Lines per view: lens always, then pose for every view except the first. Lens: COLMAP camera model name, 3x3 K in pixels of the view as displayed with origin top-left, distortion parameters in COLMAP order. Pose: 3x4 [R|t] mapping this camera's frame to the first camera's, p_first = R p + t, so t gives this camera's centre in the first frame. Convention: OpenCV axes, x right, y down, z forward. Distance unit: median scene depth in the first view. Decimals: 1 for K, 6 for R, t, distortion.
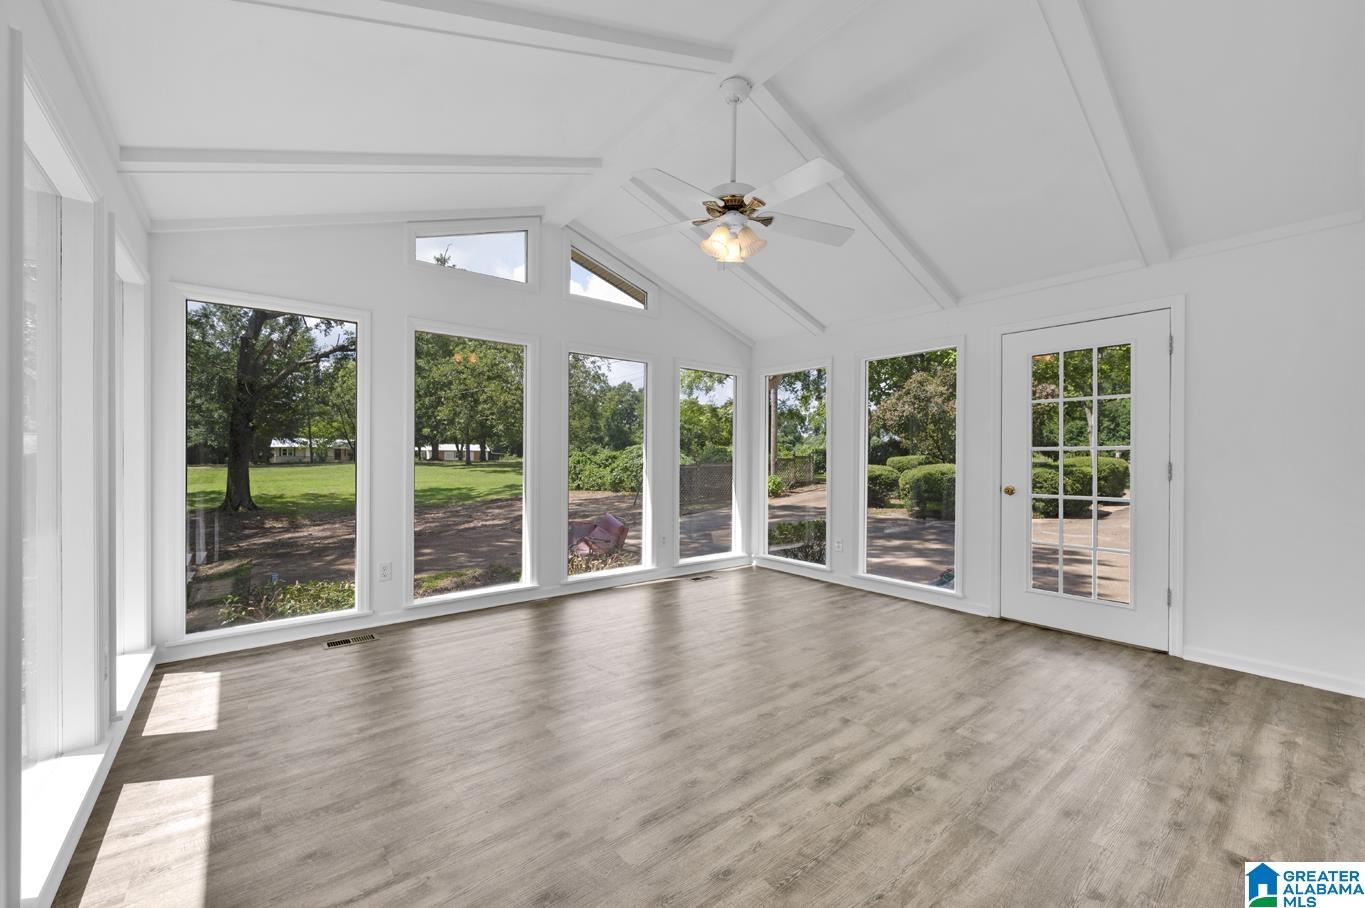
lens RADIAL K [[540.3, 0, 681.8], [0, 540.3, 457.1], [0, 0, 1]] dist [-0.000334, 0.000091]
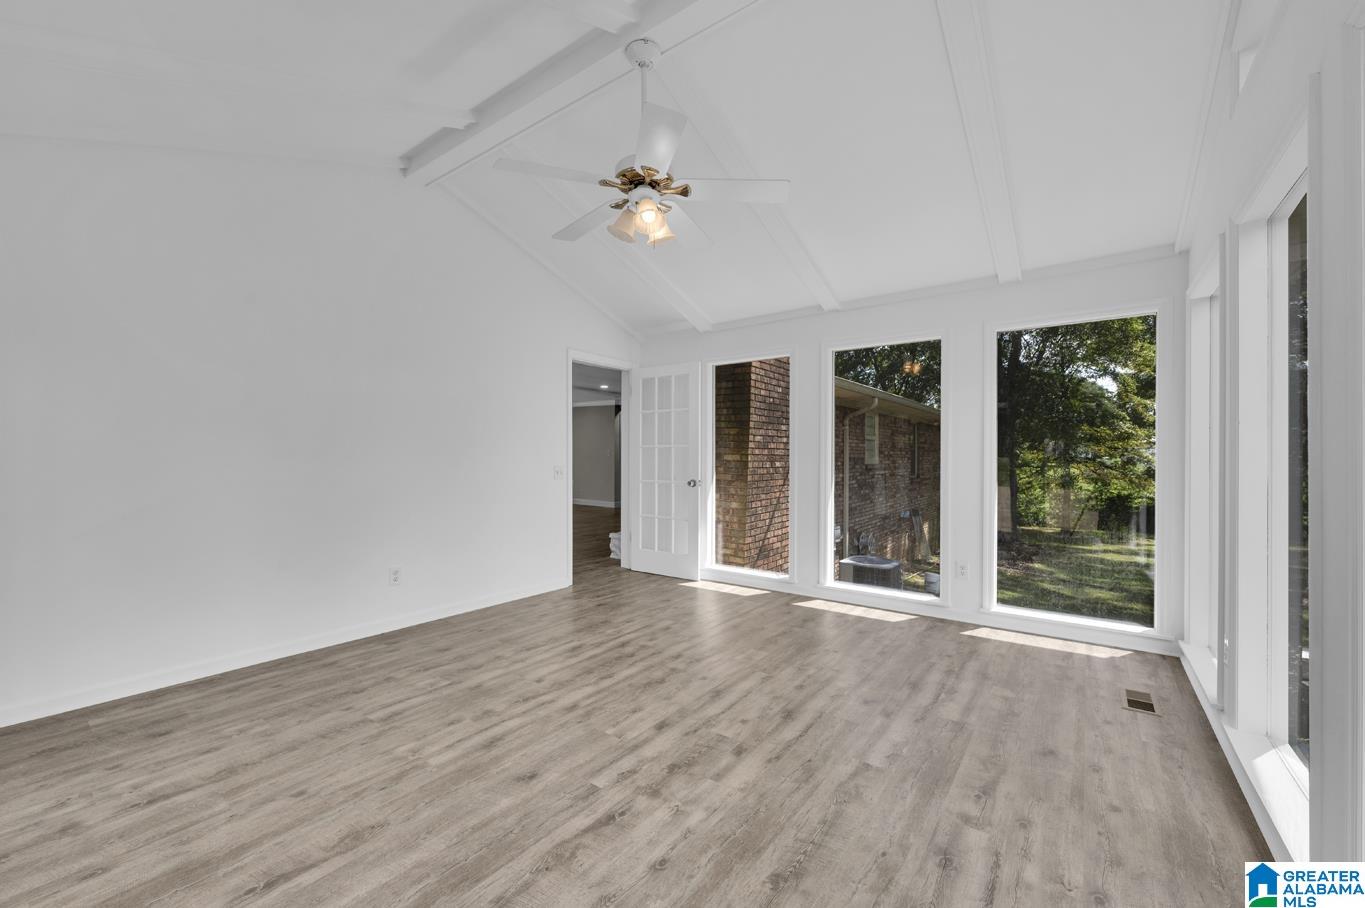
lens RADIAL K [[540.3, 0, 683.1], [0, 540.3, 456.8], [0, 0, 1]] dist [-0.000334, 0.000091]
pose [[-0.969164, -0.010173, -0.246205, 0.325212], [-0.010084, 0.999948, -0.001623, -0.000604], [0.246209, 0.000910, -0.969216, 2.456351]]
